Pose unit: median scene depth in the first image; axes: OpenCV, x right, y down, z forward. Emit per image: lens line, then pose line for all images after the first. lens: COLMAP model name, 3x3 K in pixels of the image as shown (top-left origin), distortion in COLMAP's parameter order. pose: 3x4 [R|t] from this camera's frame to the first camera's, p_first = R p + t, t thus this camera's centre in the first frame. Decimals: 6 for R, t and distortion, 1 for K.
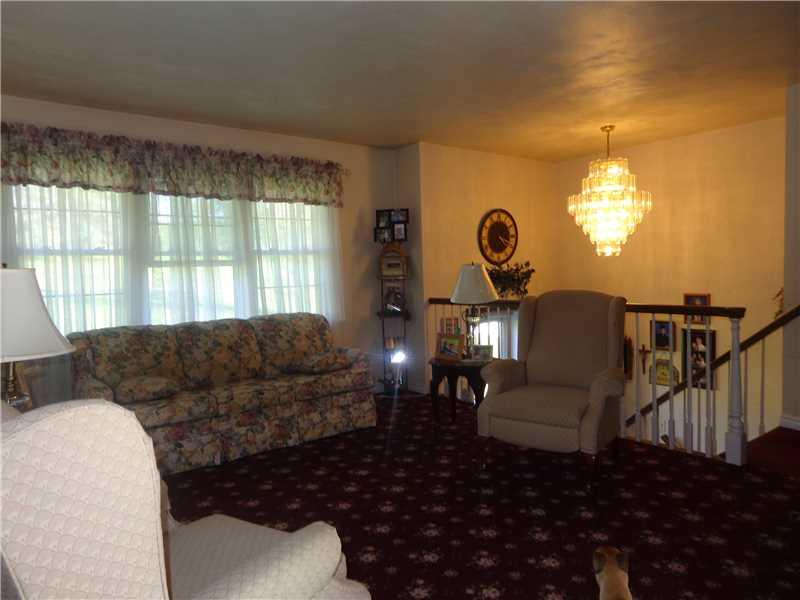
lens RADIAL K [[563.2, 0, 401.5], [0, 563.2, 298.6], [0, 0, 1]] dist [-0.005099, 0.008332]
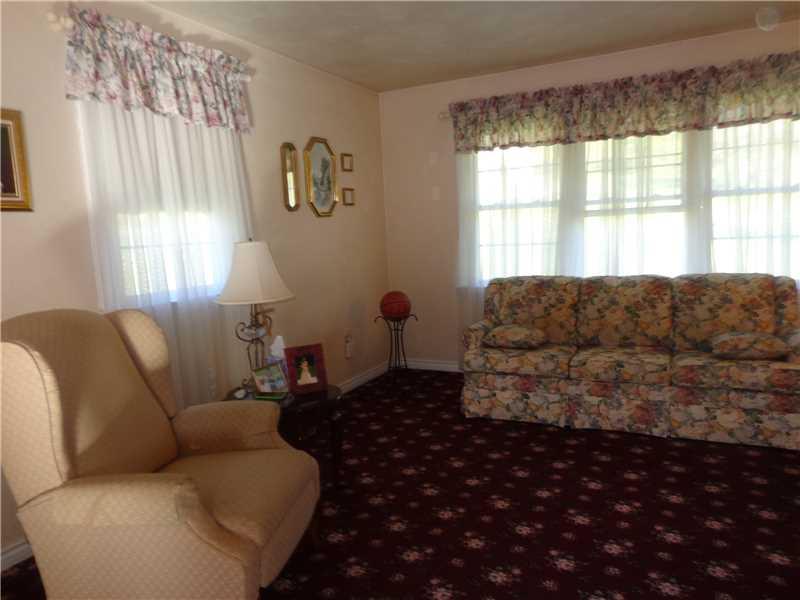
lens RADIAL K [[563.2, 0, 406.9], [0, 563.2, 303.7], [0, 0, 1]] dist [-0.005099, 0.008332]
pose [[0.421450, 0.124434, -0.898274, 0.349090], [-0.007931, 0.991009, 0.133560, -0.036371], [0.906817, -0.049165, 0.418647, 0.314161]]
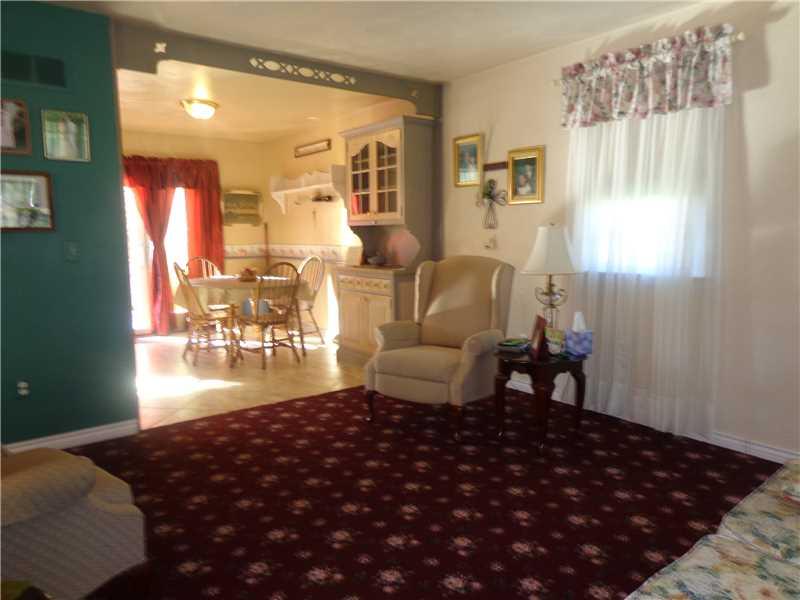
lens RADIAL K [[563.2, 0, 400.7], [0, 563.2, 303.4], [0, 0, 1]] dist [-0.005099, 0.008332]
pose [[-0.999026, 0.026391, 0.035352, -0.108607], [0.032224, 0.983827, 0.176197, -0.058109], [-0.030130, 0.177164, -0.983720, 1.209764]]
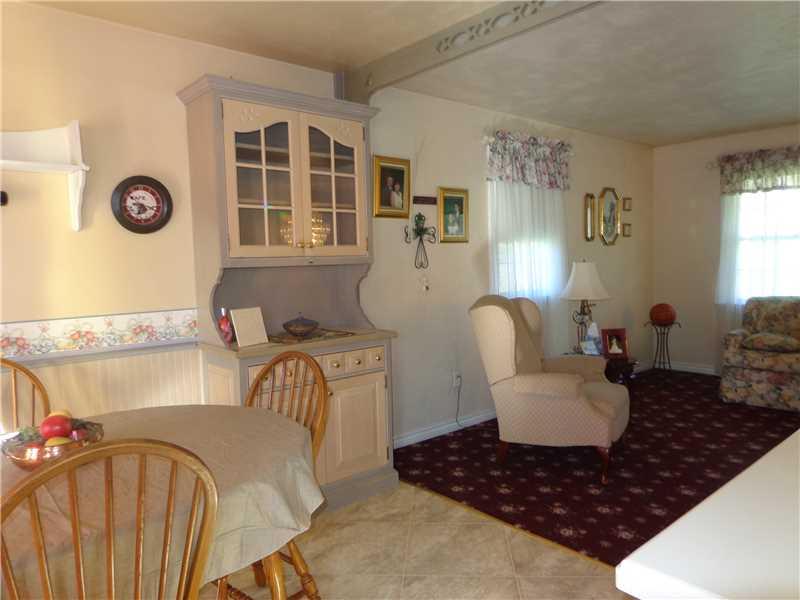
lens RADIAL K [[563.2, 0, 402.2], [0, 563.2, 299.4], [0, 0, 1]] dist [-0.005099, 0.008332]
pose [[0.041661, 0.094142, -0.994687, 0.709381], [-0.024491, 0.995348, 0.093179, -0.038900], [0.998832, 0.020479, 0.043773, 0.051160]]
